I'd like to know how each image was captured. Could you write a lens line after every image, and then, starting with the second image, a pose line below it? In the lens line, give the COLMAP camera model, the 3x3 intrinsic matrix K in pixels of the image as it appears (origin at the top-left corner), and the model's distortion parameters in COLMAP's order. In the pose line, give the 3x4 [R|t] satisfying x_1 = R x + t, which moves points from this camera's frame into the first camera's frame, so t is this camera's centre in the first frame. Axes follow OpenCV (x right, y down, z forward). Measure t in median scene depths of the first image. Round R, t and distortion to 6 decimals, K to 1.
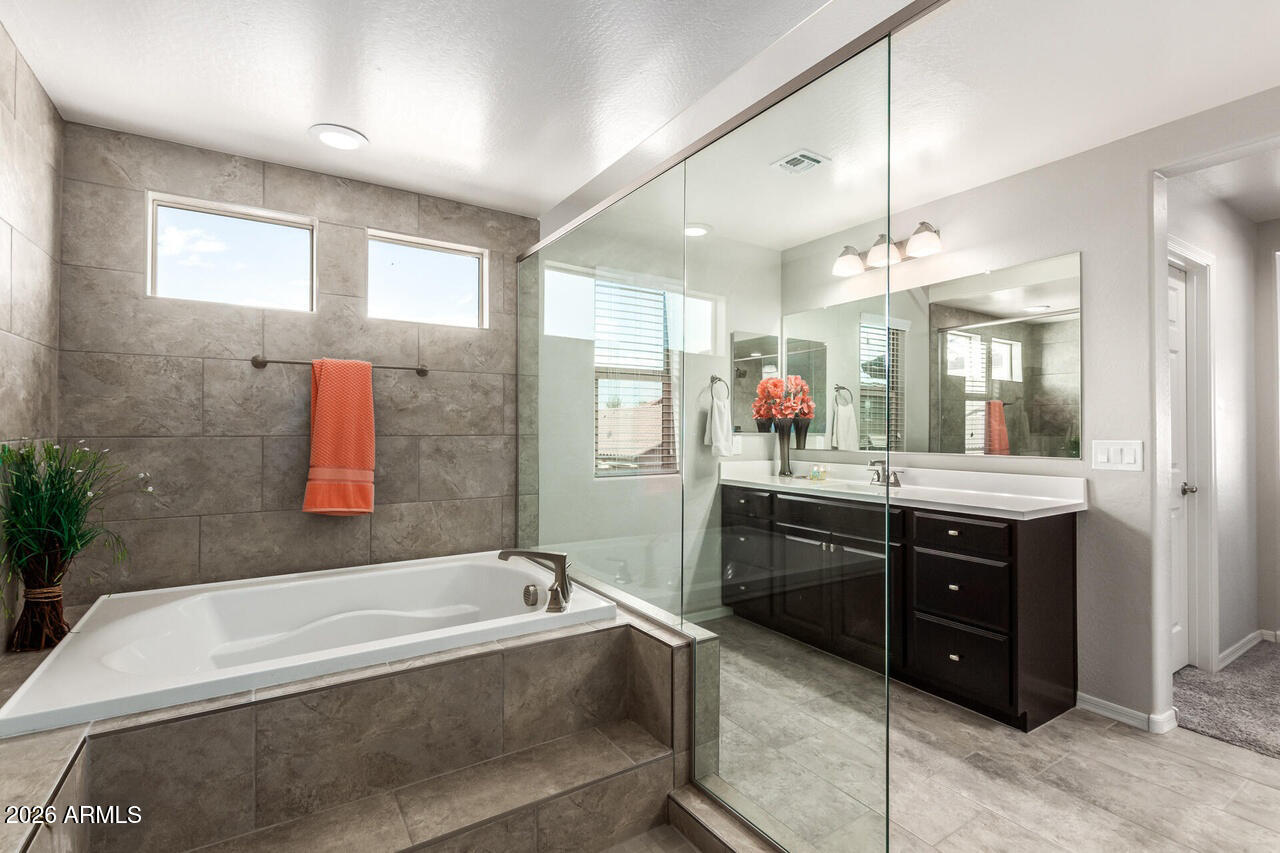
lens RADIAL K [[587.8, 0, 628.8], [0, 587.8, 420.1], [0, 0, 1]] dist [0.000546, -0.001561]
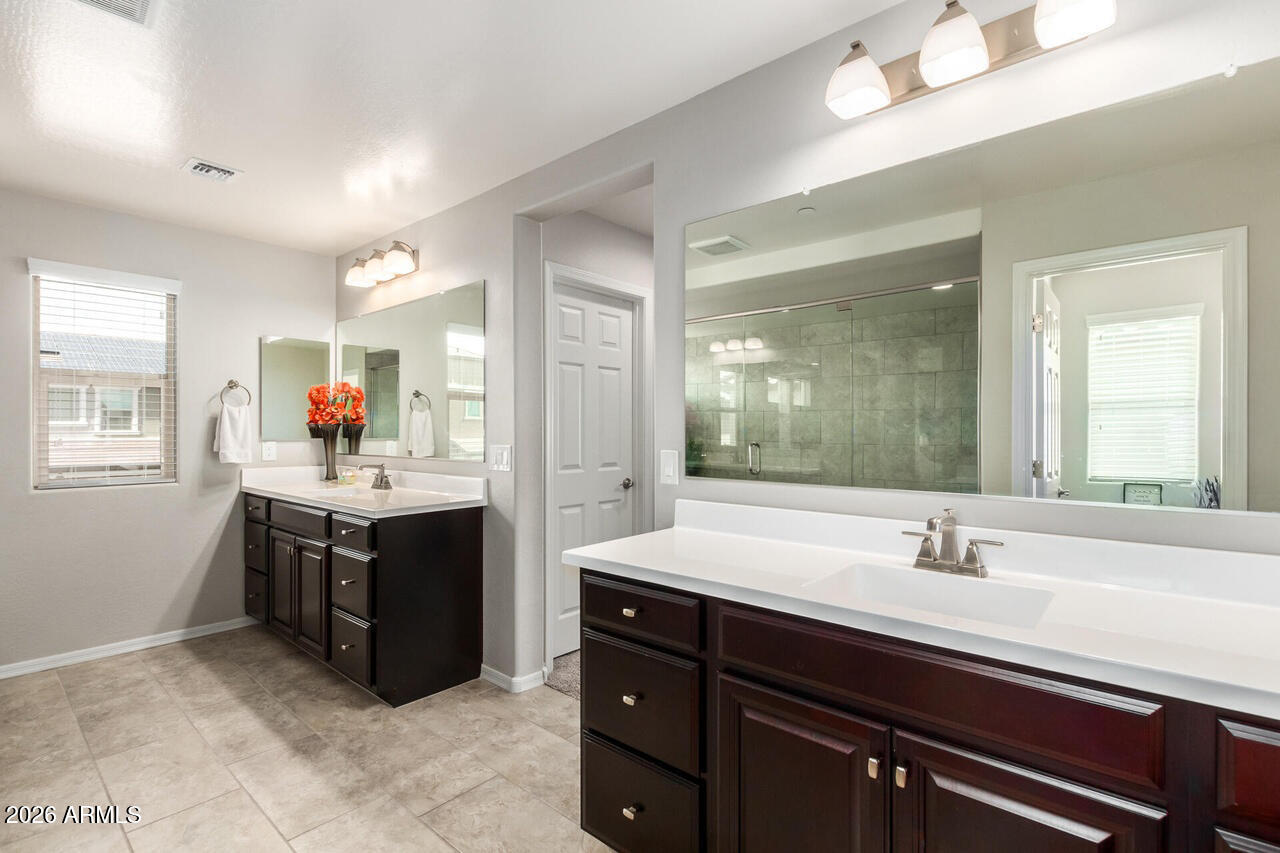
lens RADIAL K [[587.8, 0, 637.3], [0, 587.8, 430.2], [0, 0, 1]] dist [0.000546, -0.001561]
pose [[0.958335, -0.005074, 0.285602, 0.693233], [0.001288, 0.999909, 0.013445, -0.007497], [-0.285644, -0.012517, 0.958254, -0.166606]]
